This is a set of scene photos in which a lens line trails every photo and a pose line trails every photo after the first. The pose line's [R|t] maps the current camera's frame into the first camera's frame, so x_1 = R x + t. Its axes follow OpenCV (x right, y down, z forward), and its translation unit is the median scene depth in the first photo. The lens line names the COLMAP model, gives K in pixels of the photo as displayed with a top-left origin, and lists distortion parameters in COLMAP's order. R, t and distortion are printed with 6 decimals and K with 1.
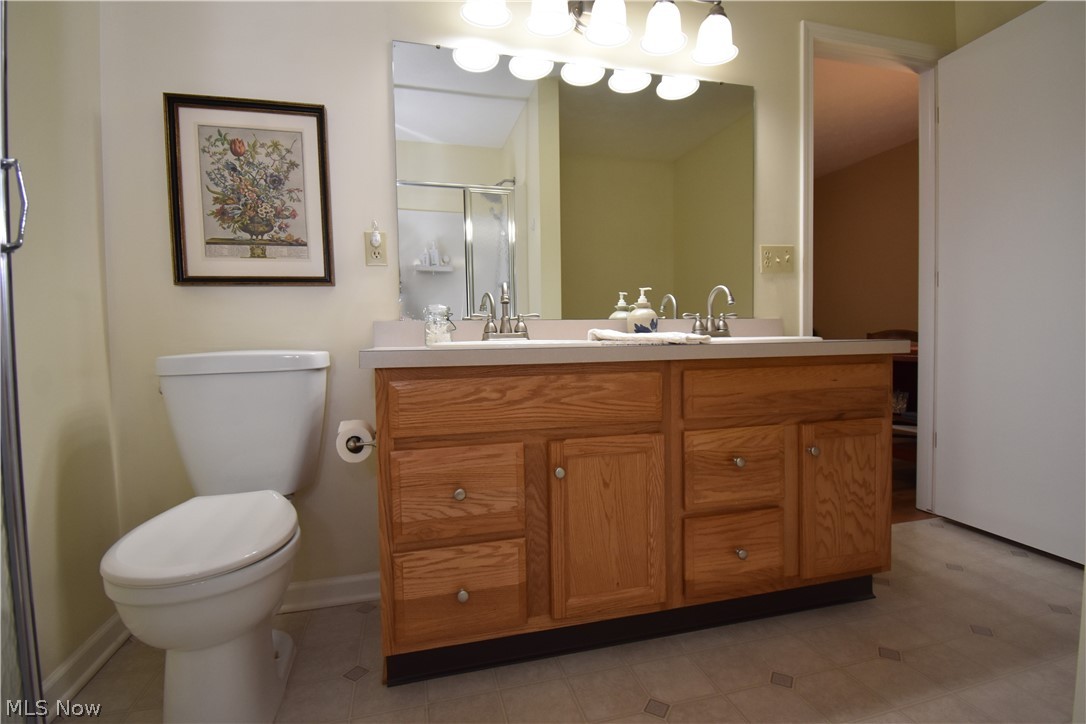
lens RADIAL K [[510.2, 0, 543.0], [0, 510.2, 362.0], [0, 0, 1]] dist [-0.011144, -0.000318]
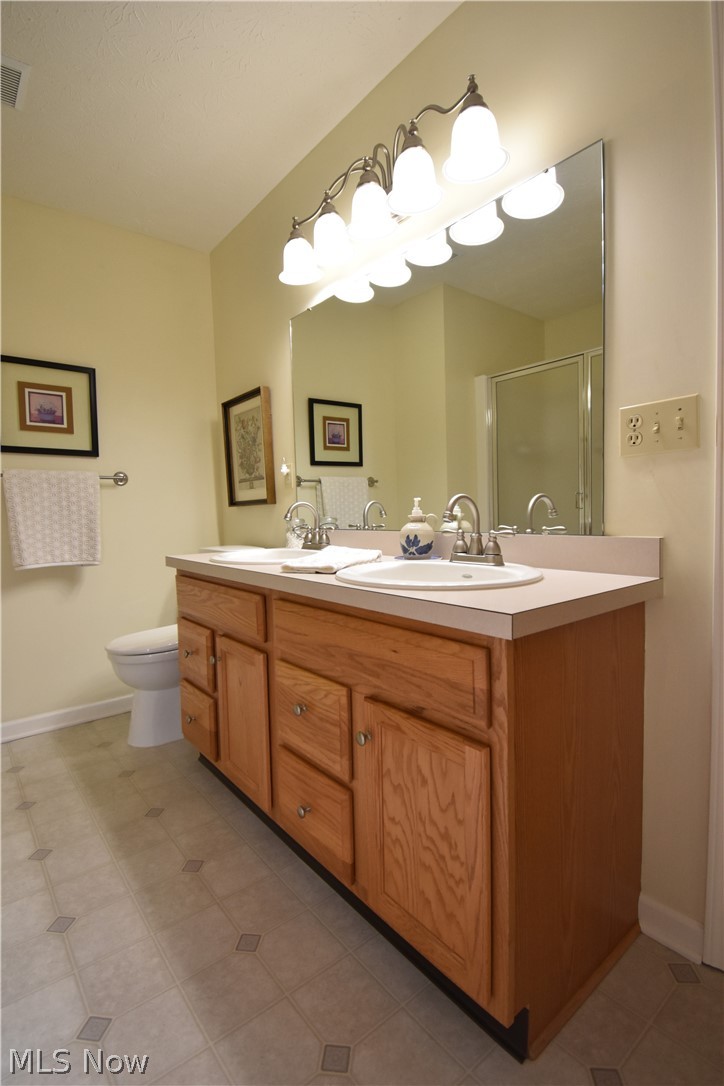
lens RADIAL K [[510.2, 0, 362.0], [0, 510.2, 543.0], [0, 0, 1]] dist [-0.011144, -0.000318]
pose [[0.411607, 0.063600, -0.909139, 1.125253], [-0.025912, 0.997975, 0.058083, -0.139532], [0.910993, -0.000350, 0.412422, 0.667273]]
